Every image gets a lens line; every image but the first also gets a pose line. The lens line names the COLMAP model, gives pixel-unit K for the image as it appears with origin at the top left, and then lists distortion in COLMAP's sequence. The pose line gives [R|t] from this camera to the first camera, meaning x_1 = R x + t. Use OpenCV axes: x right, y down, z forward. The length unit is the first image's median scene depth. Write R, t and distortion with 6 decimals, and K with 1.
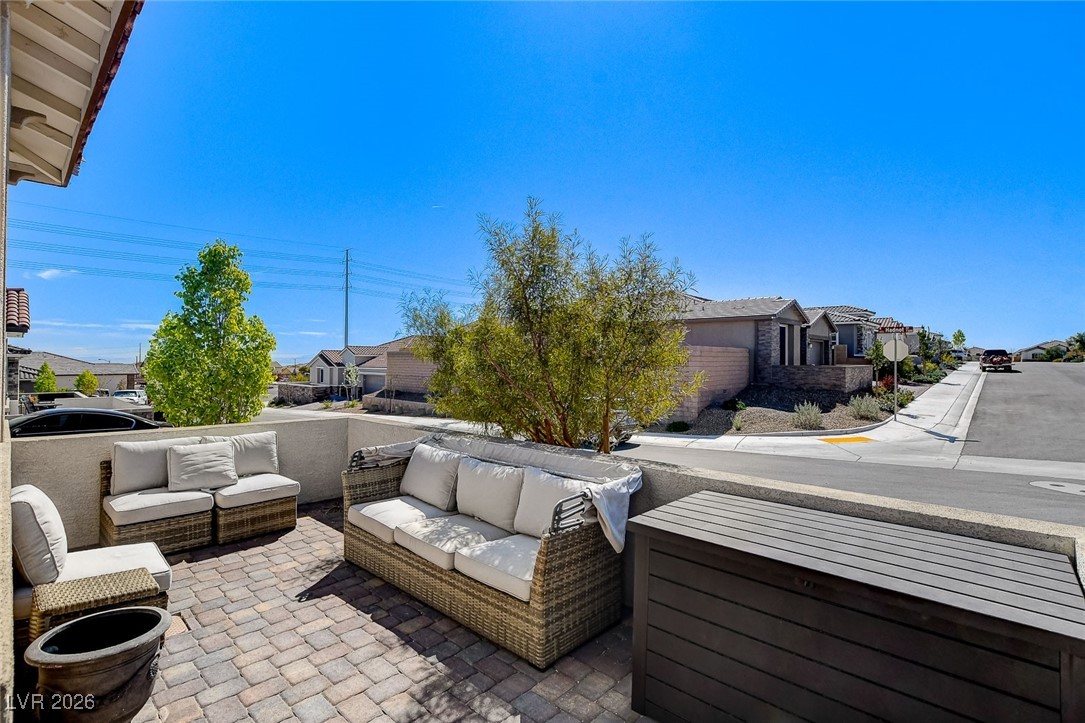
lens RADIAL K [[480.6, 0, 555.2], [0, 480.6, 365.7], [0, 0, 1]] dist [-0.021641, -0.000024]
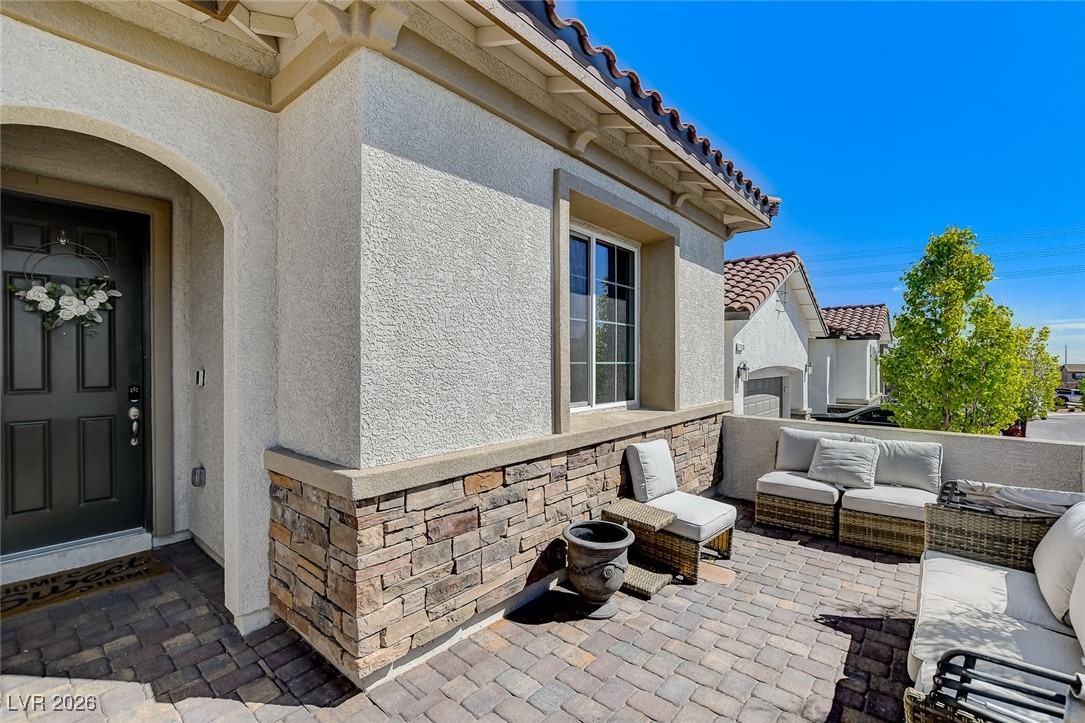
lens RADIAL K [[480.6, 0, 555.2], [0, 480.6, 365.7], [0, 0, 1]] dist [-0.021641, -0.000024]
pose [[0.031433, 0.003920, -0.999498, 0.279010], [-0.008351, 0.999958, 0.003659, 0.003004], [0.999471, 0.008232, 0.031464, 0.355602]]
